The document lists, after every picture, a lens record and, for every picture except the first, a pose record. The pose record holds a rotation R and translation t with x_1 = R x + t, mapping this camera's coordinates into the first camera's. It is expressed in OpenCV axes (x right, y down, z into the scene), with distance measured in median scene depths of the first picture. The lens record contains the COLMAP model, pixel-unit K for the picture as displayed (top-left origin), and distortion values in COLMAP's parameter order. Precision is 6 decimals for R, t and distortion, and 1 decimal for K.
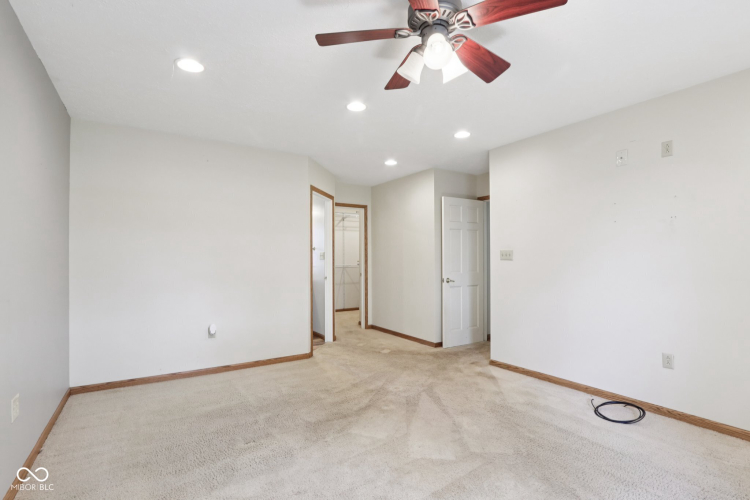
lens RADIAL K [[354.9, 0, 370.9], [0, 354.9, 253.6], [0, 0, 1]] dist [-0.018580, 0.003760]
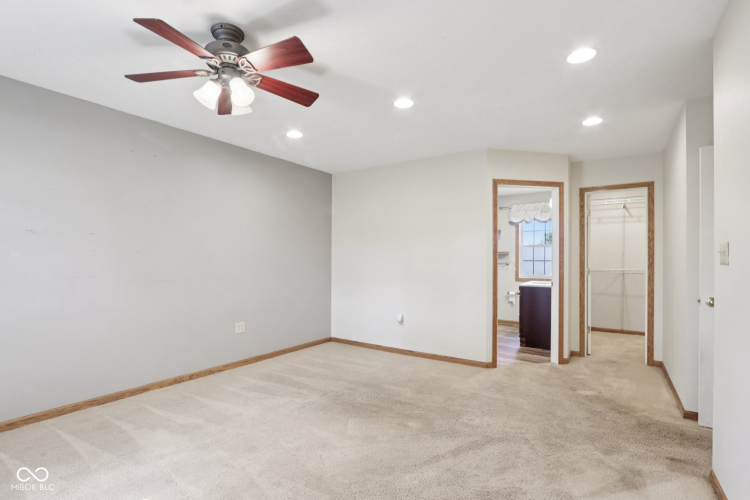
lens RADIAL K [[354.9, 0, 371.0], [0, 354.9, 253.8], [0, 0, 1]] dist [-0.018580, 0.003760]
pose [[0.412861, -0.009834, -0.910741, 0.586121], [0.005828, 0.999950, -0.008155, 0.003633], [0.910775, -0.001941, 0.412897, 0.373967]]
